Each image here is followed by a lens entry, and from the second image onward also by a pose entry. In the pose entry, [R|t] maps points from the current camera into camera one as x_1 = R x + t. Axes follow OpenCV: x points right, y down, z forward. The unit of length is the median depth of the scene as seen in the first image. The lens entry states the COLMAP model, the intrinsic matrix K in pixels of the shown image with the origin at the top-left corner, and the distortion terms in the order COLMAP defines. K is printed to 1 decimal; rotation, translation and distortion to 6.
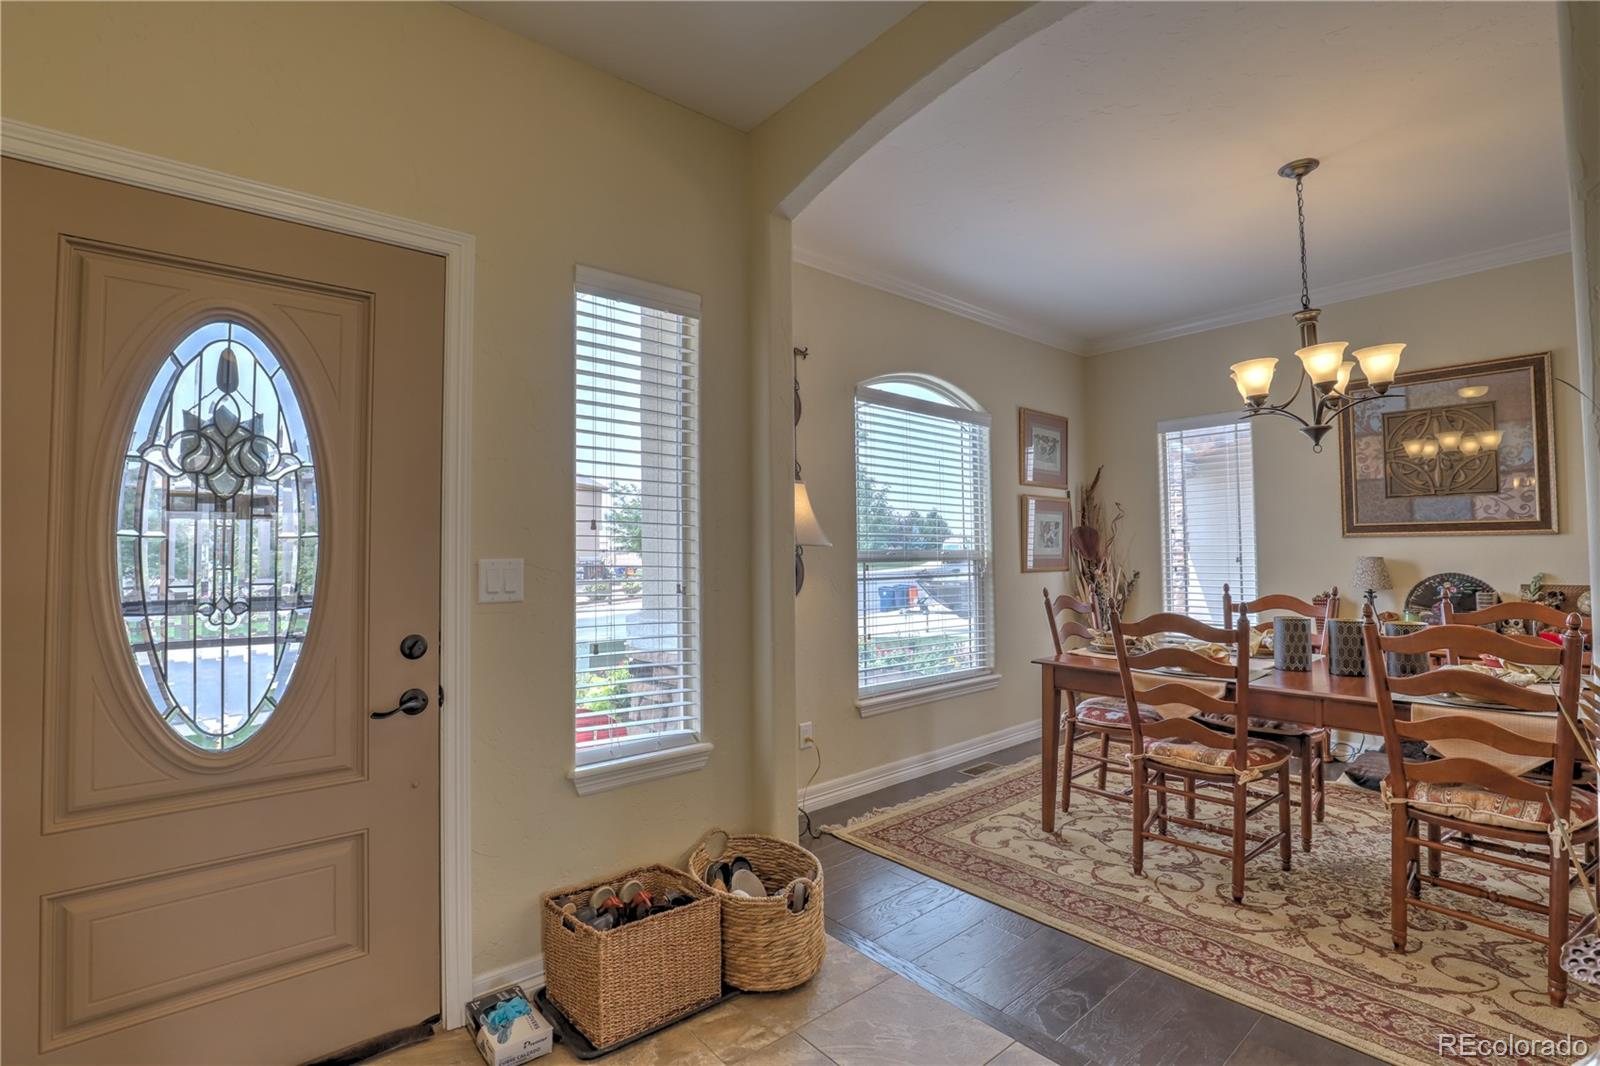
lens RADIAL K [[731.4, 0, 808.1], [0, 731.4, 532.0], [0, 0, 1]] dist [-0.039561, 0.007019]
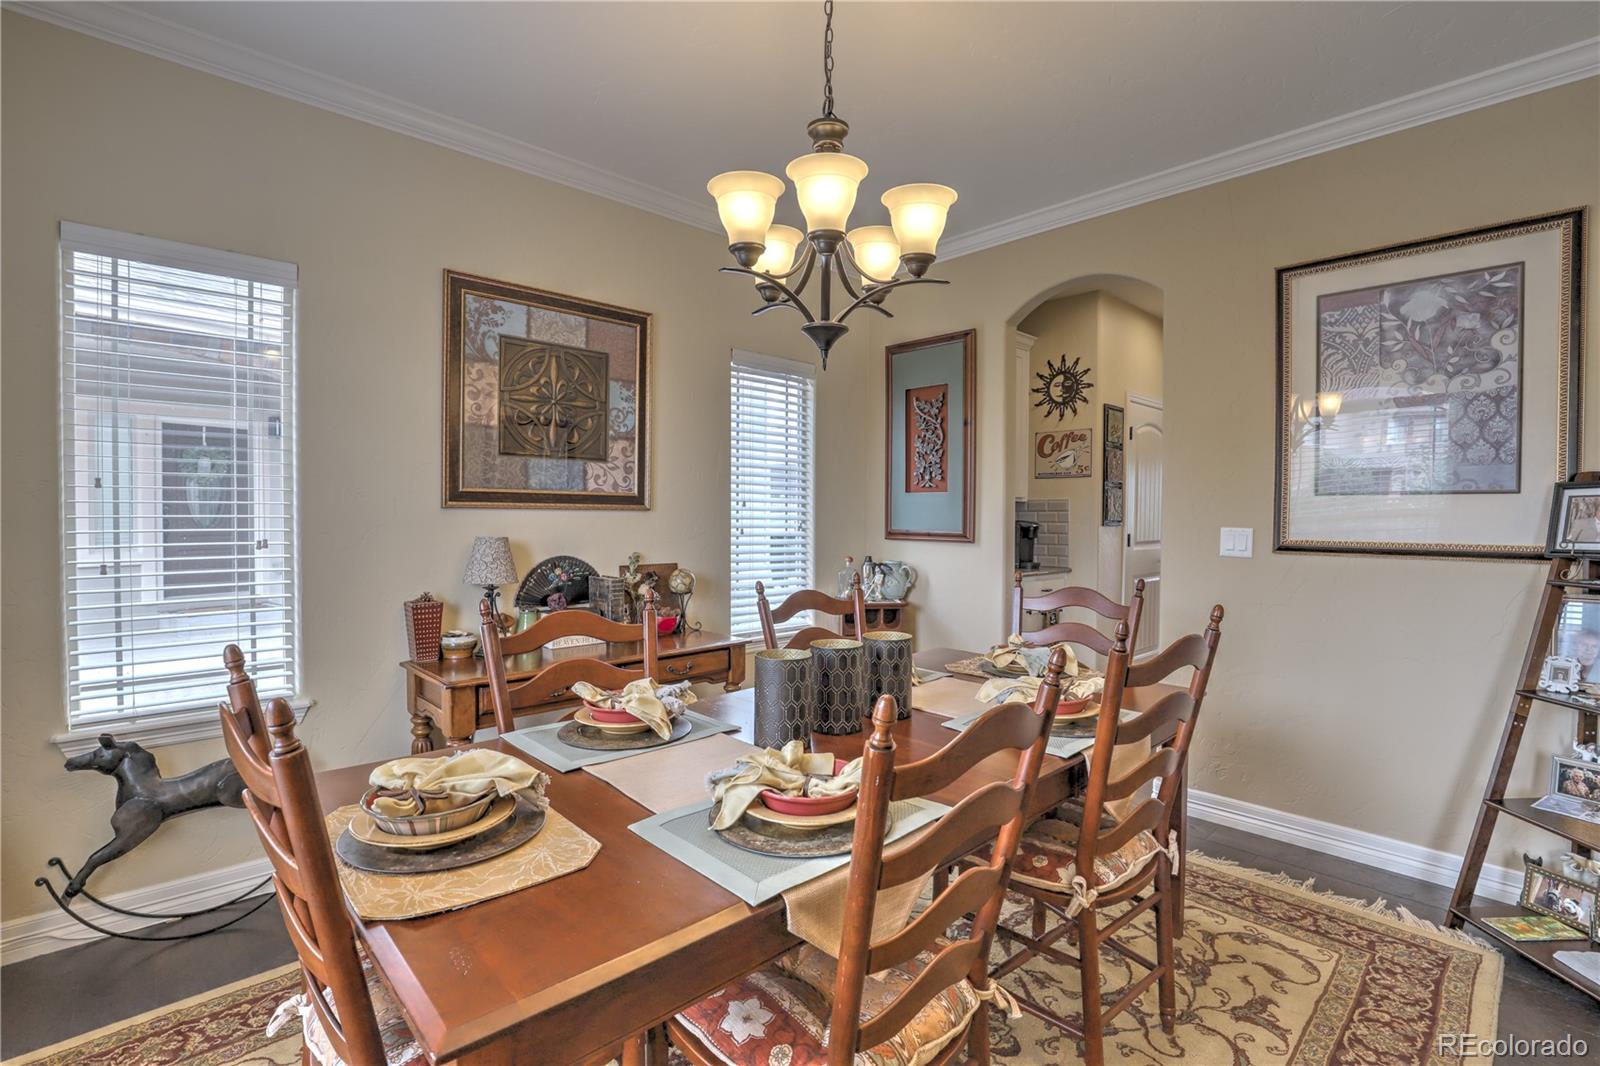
lens RADIAL K [[731.4, 0, 799.1], [0, 731.4, 534.3], [0, 0, 1]] dist [-0.039561, 0.007019]
pose [[-0.041391, -0.014884, 0.999032, 0.079055], [-0.030022, 0.999456, 0.013646, 0.014614], [-0.998692, -0.029428, -0.041816, 0.802833]]
